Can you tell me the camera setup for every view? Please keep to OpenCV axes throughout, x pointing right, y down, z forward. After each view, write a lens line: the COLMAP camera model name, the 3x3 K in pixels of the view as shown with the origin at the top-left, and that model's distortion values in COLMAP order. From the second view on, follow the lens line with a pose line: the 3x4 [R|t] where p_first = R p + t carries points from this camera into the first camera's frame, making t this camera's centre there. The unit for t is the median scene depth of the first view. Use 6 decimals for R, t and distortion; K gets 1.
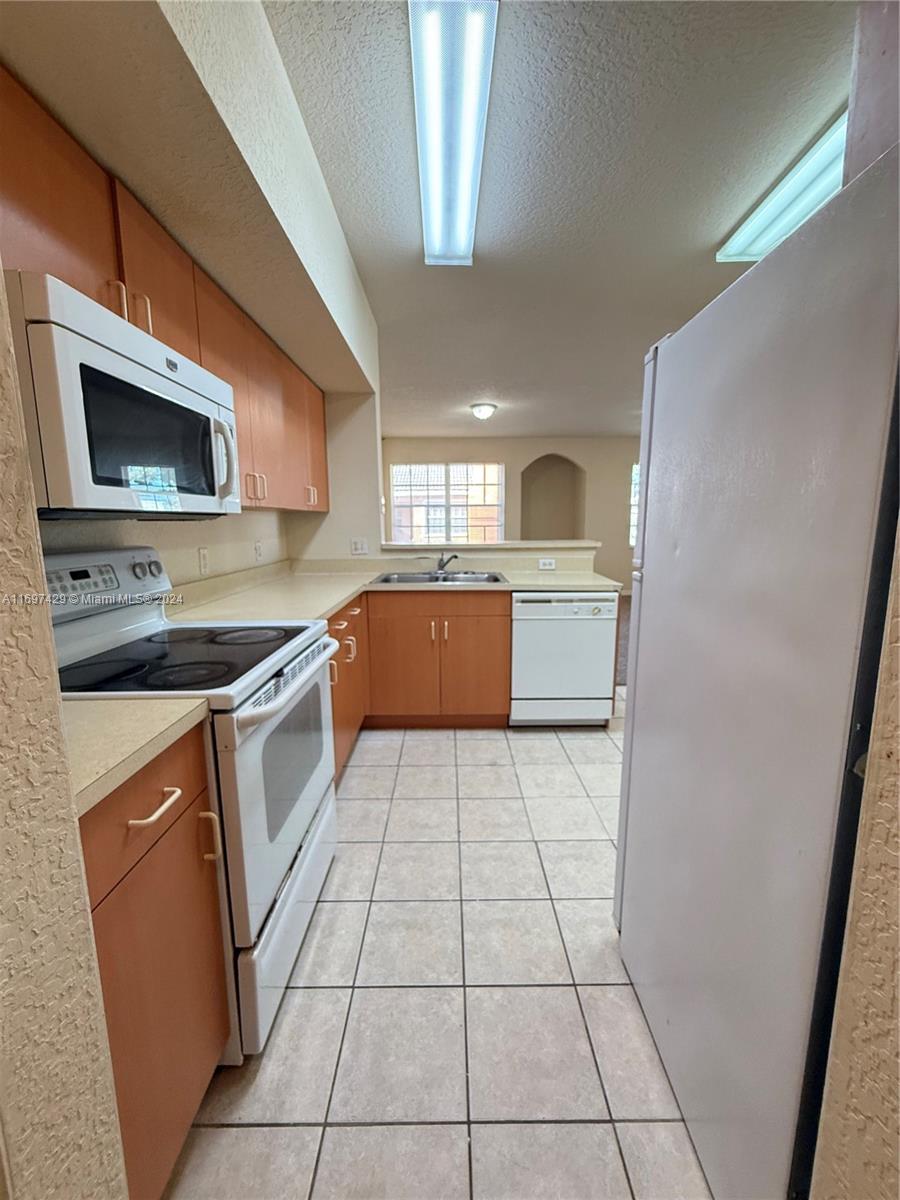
lens RADIAL K [[482.2, 0, 450.0], [0, 482.2, 600.0], [0, 0, 1]] dist [-0.002596, -0.000067]
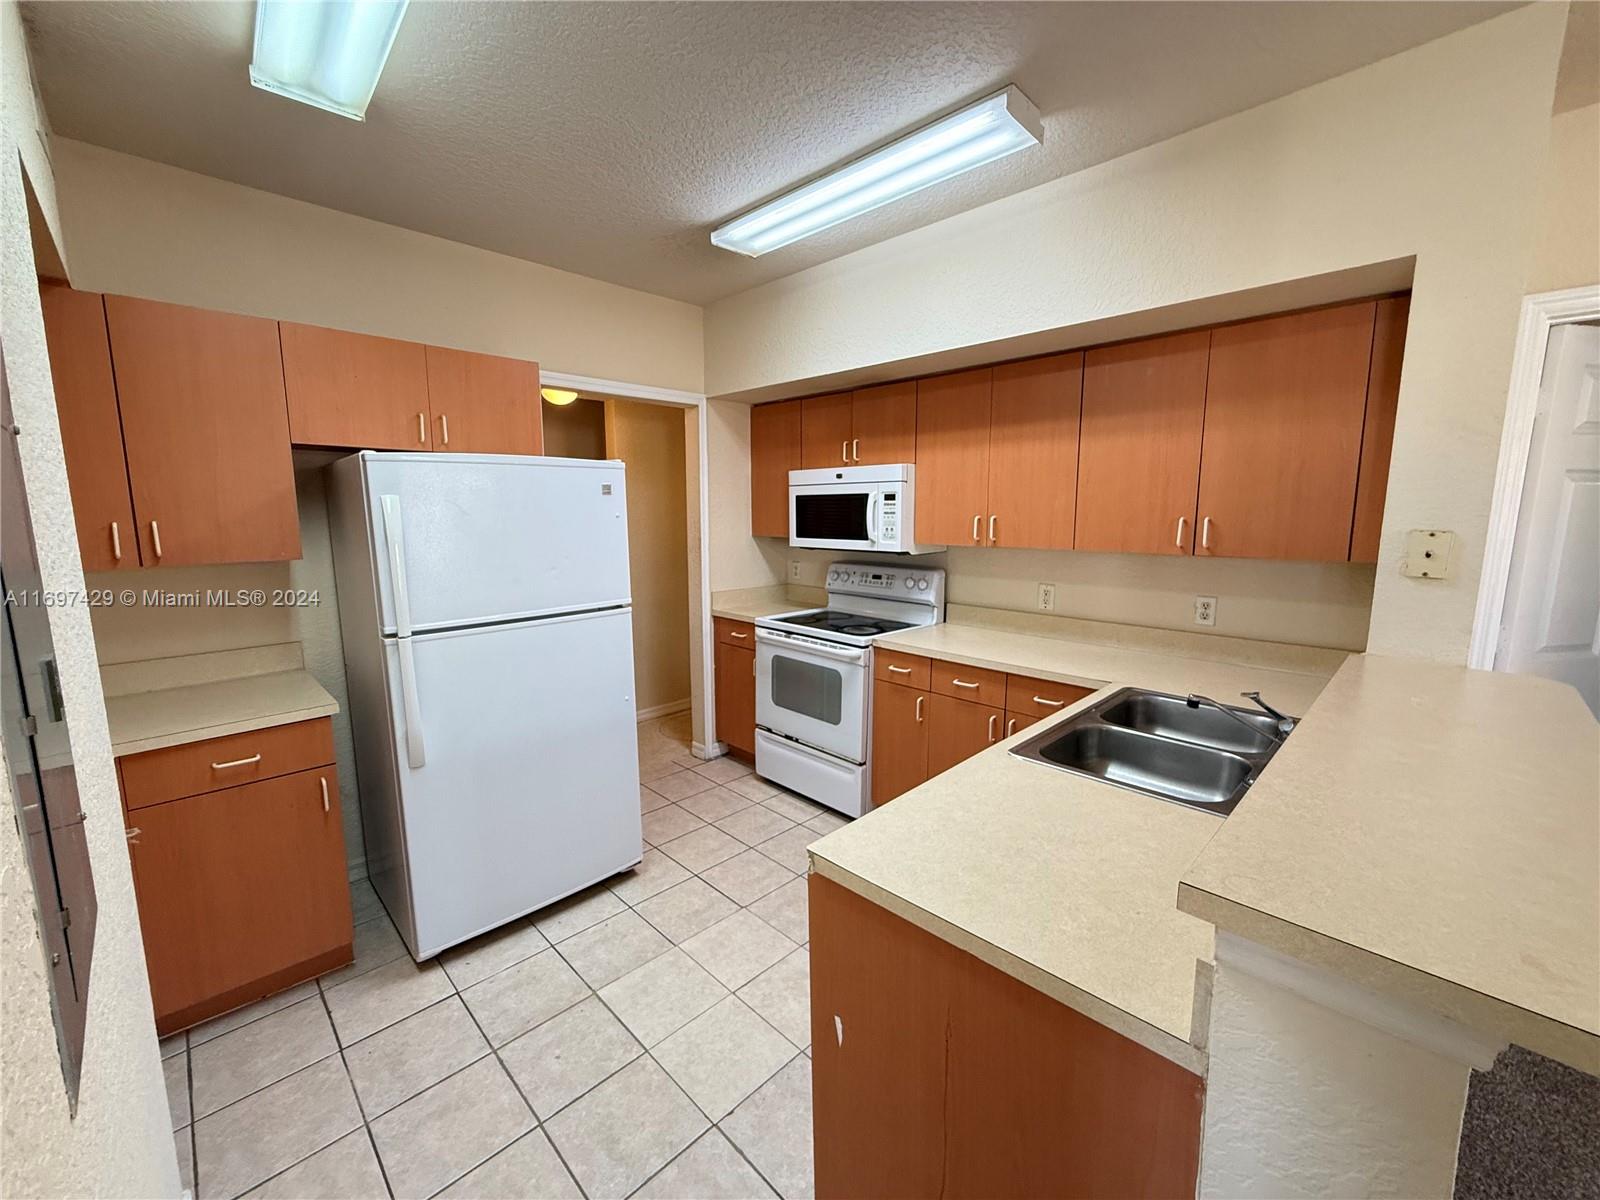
lens RADIAL K [[642.9, 0, 794.7], [0, 642.9, 600.3], [0, 0, 1]] dist [-0.002596, -0.000067]
pose [[-0.716937, 0.103548, -0.689405, 1.357306], [-0.107390, 0.960700, 0.255975, -0.614775], [0.688817, 0.257553, -0.677641, 2.635084]]
